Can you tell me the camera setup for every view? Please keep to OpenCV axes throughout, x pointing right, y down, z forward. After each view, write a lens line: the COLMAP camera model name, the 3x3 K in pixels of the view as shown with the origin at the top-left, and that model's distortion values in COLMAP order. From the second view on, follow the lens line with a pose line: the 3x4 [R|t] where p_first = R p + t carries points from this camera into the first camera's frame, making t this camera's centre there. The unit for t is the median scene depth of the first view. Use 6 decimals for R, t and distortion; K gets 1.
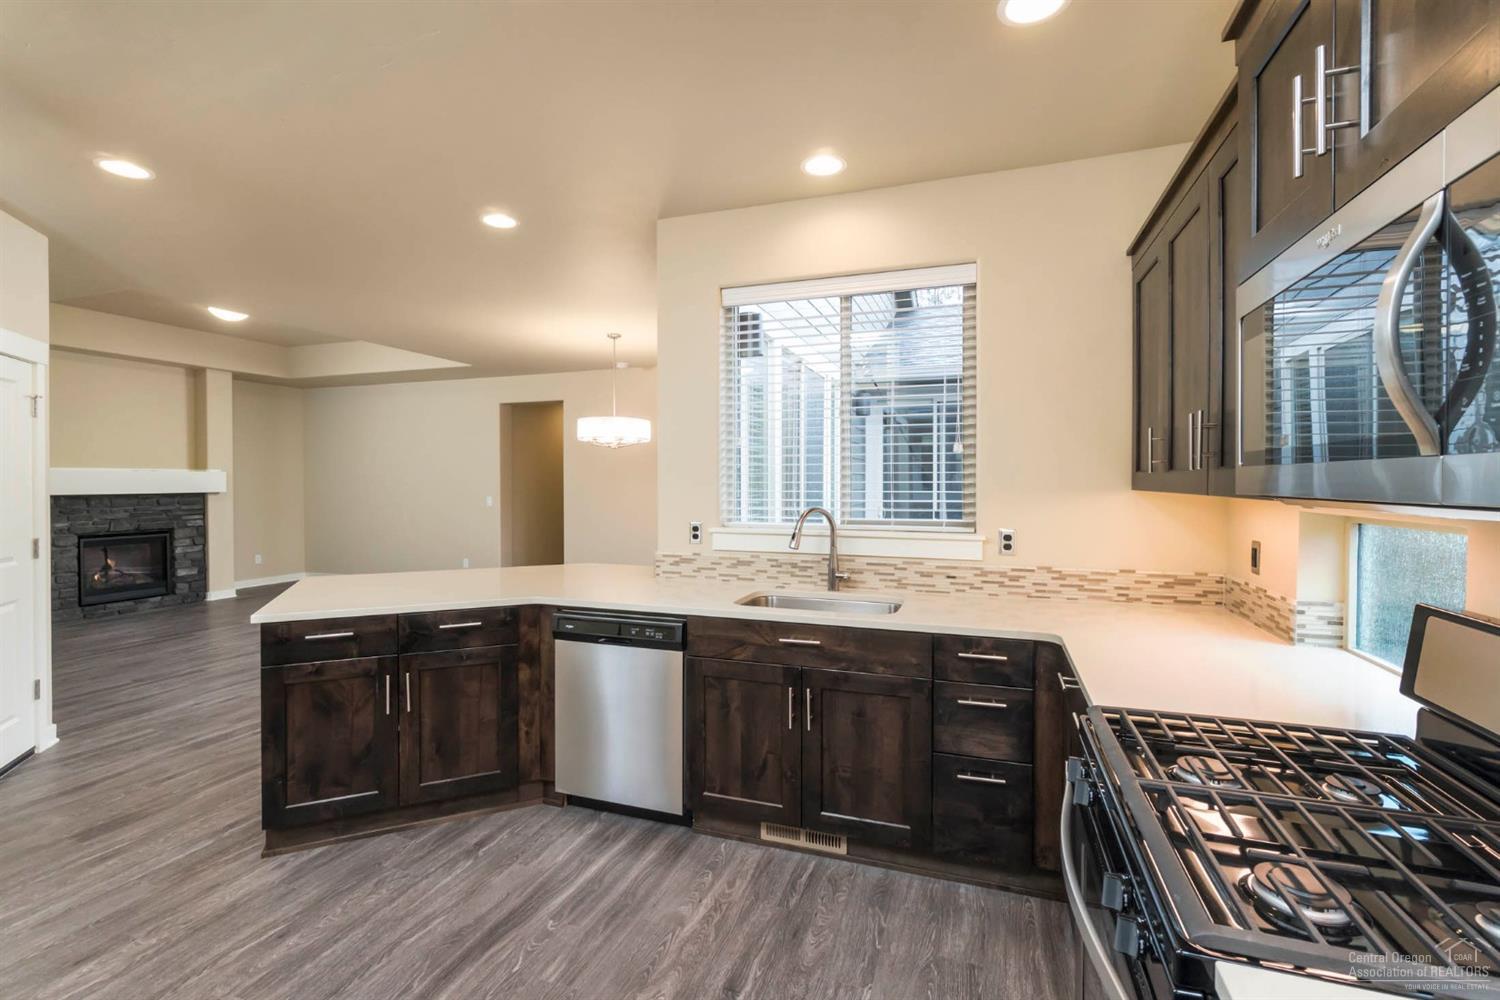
lens RADIAL K [[650.5, 0, 762.8], [0, 650.5, 489.0], [0, 0, 1]] dist [0.000071, 0.000531]
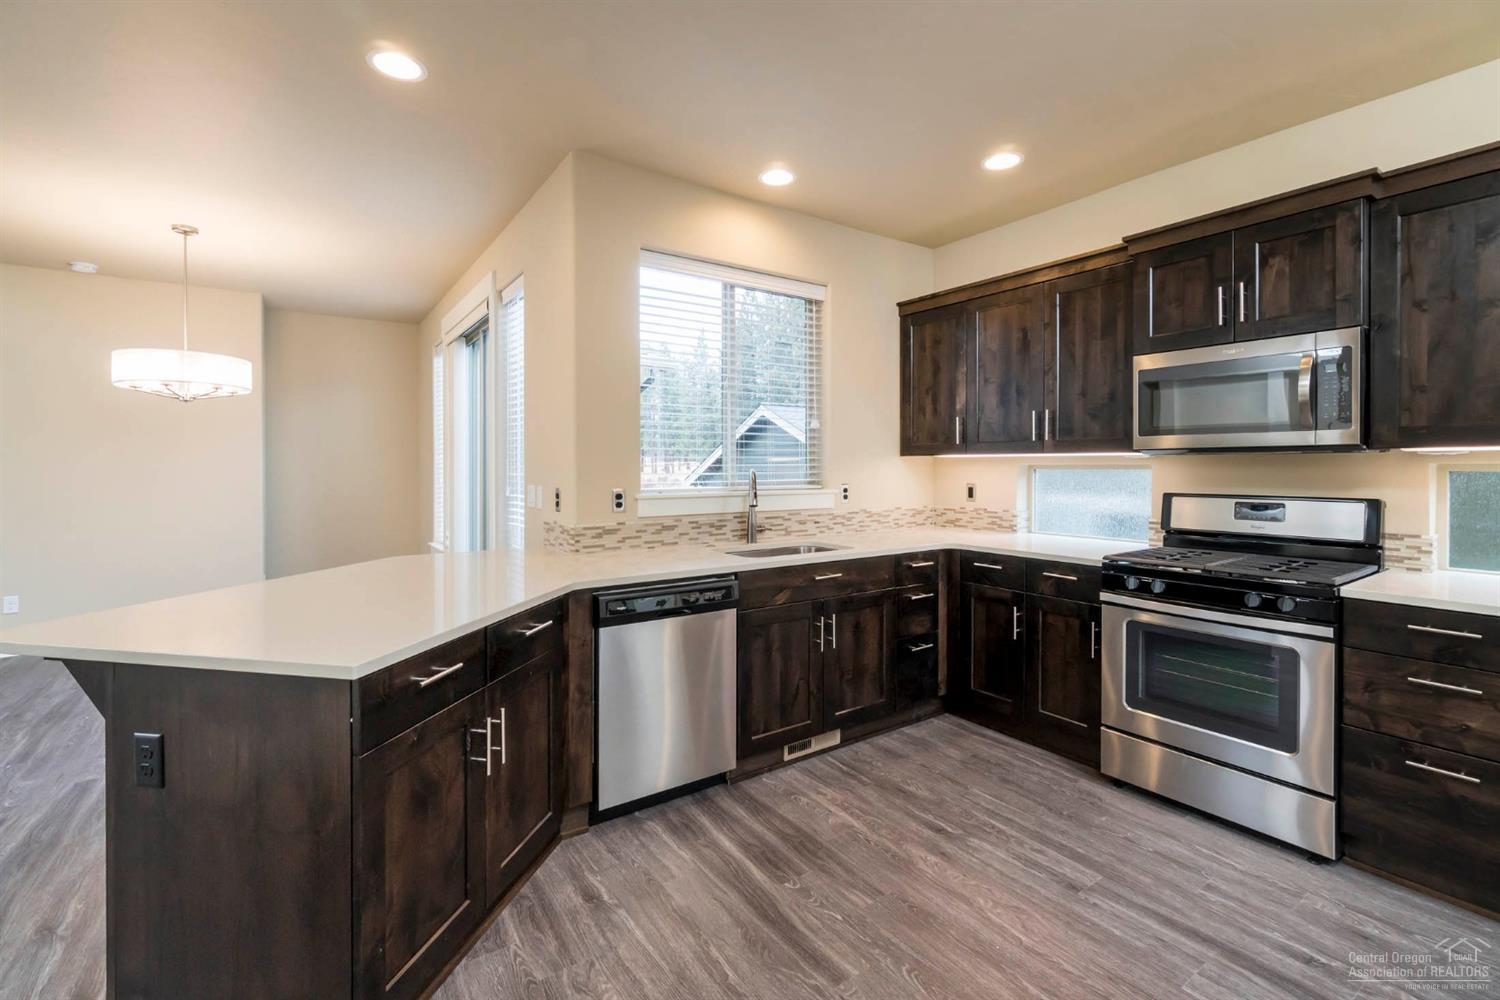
lens RADIAL K [[650.5, 0, 735.2], [0, 650.5, 468.8], [0, 0, 1]] dist [0.000071, 0.000531]
pose [[0.605503, -0.005660, 0.795823, -0.938723], [0.012126, 0.999924, -0.002115, 0.031682], [-0.795750, 0.010930, 0.605526, 0.375377]]
